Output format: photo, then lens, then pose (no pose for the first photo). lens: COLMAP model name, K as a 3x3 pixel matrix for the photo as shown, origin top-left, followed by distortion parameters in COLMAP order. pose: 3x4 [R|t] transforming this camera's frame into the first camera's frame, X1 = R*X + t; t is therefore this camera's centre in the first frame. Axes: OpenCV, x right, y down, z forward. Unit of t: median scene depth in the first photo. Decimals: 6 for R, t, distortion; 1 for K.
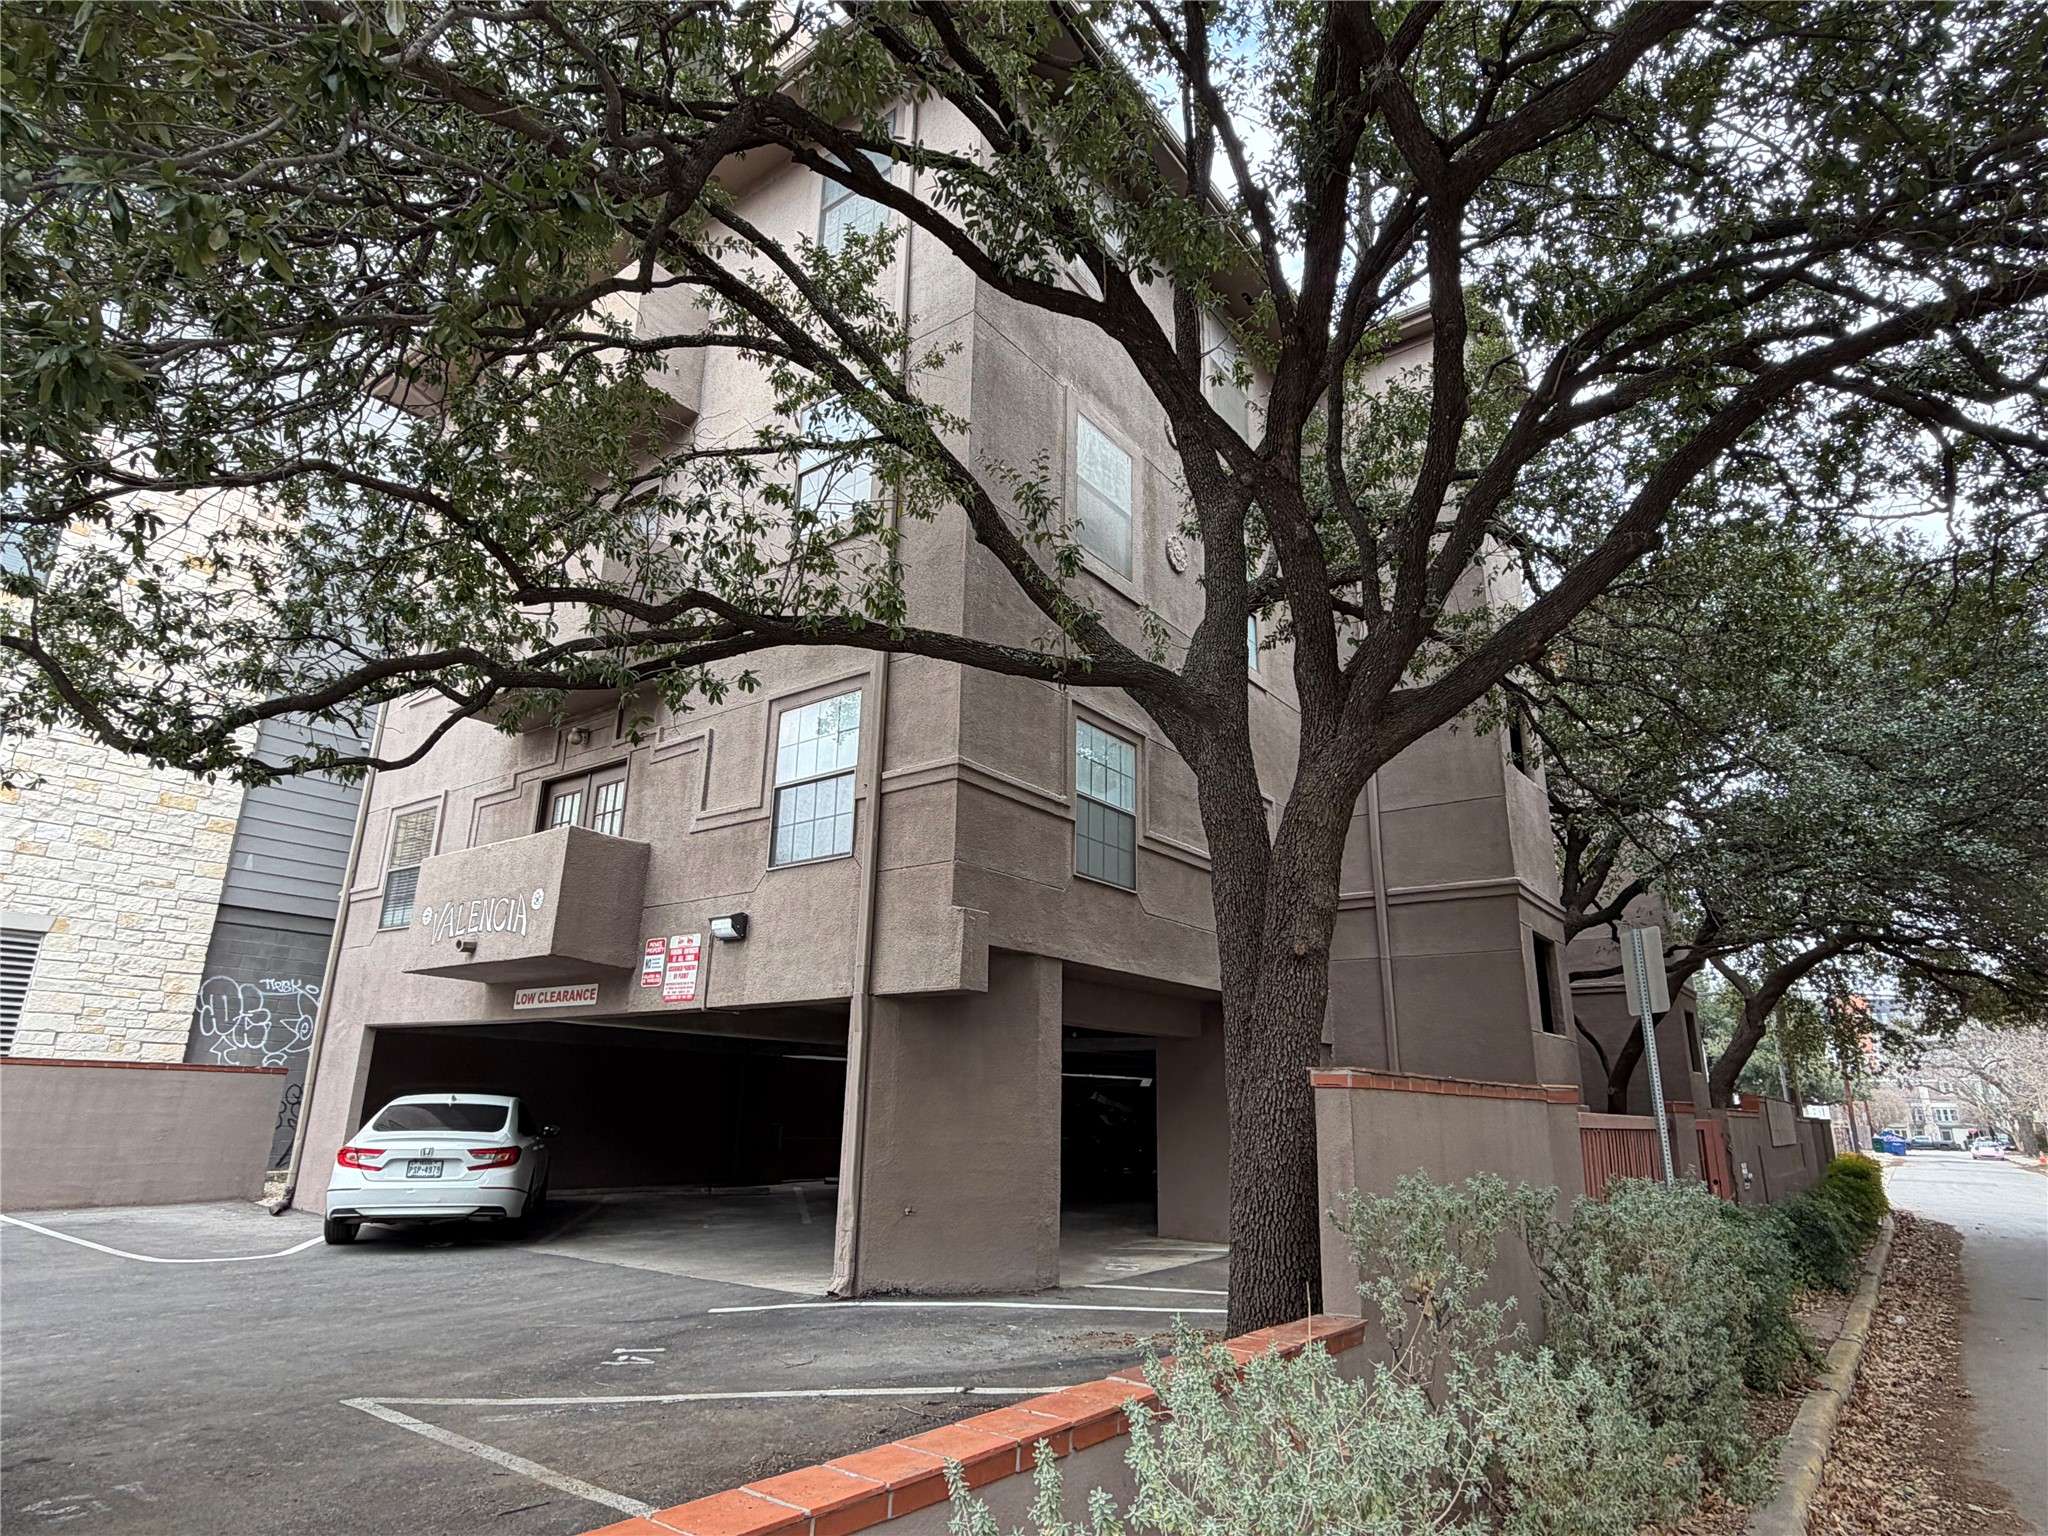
lens RADIAL K [[1146.5, 0, 1024.0], [0, 1146.5, 768.0], [0, 0, 1]] dist [-0.002369, -0.000344]
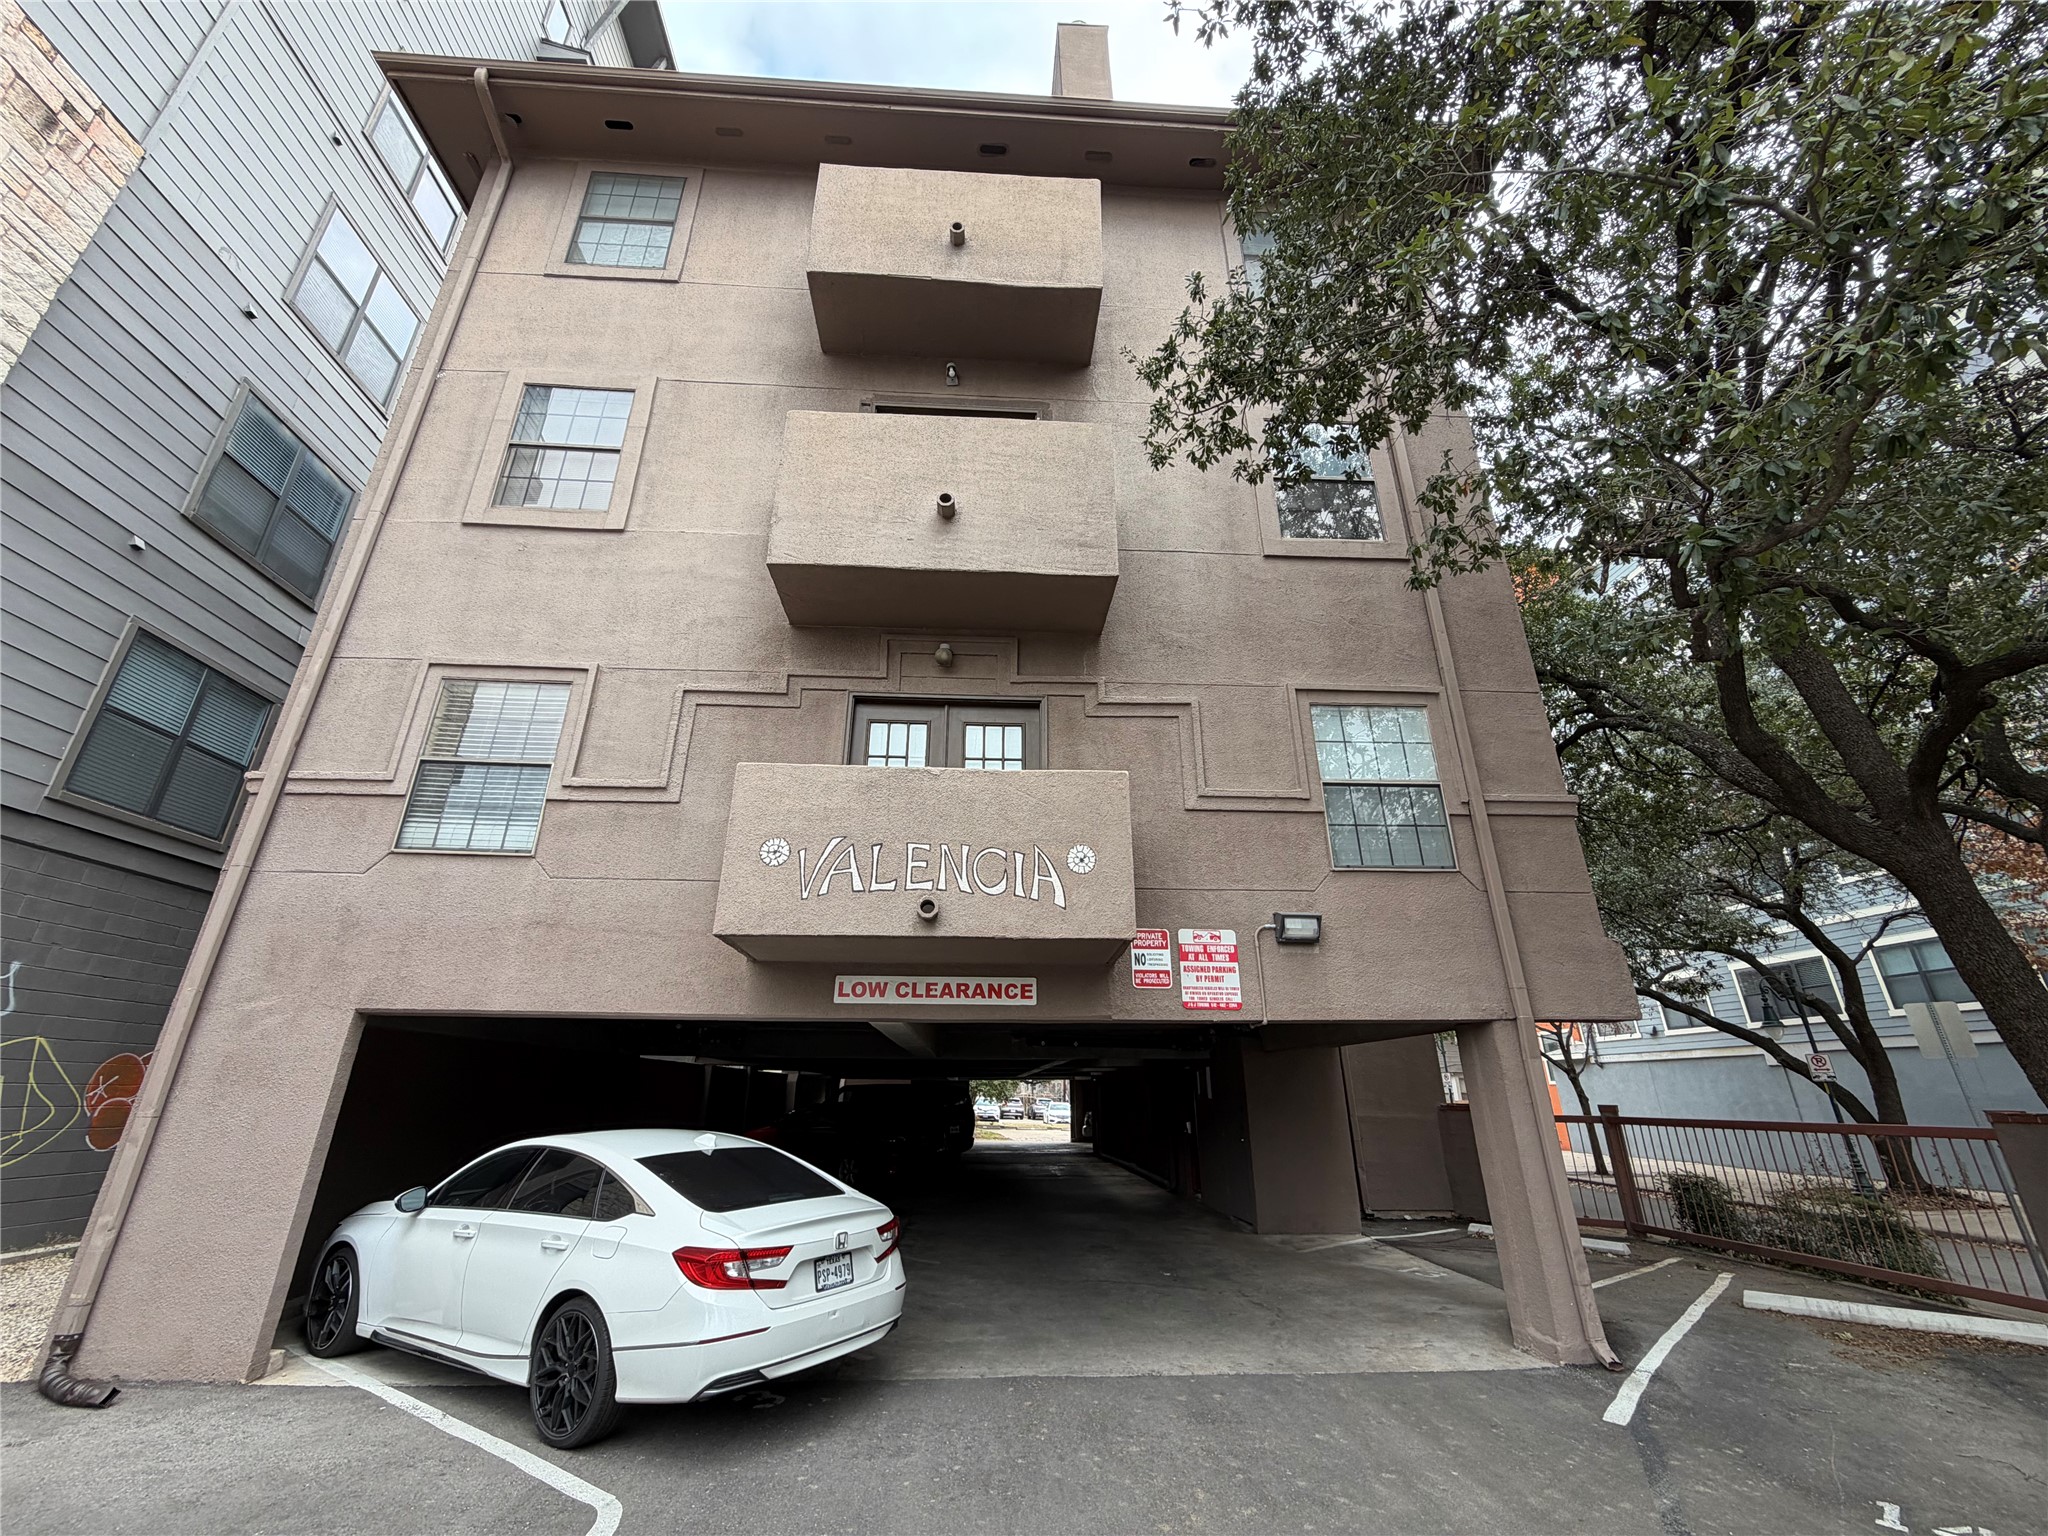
lens RADIAL K [[819.7, 0, 1020.4], [0, 819.7, 766.3], [0, 0, 1]] dist [0.000710, 0.000071]
pose [[0.762301, 0.225560, 0.606647, -0.733771], [-0.174369, 0.974224, -0.143121, 0.129096], [-0.623292, 0.003321, 0.781982, 0.571418]]
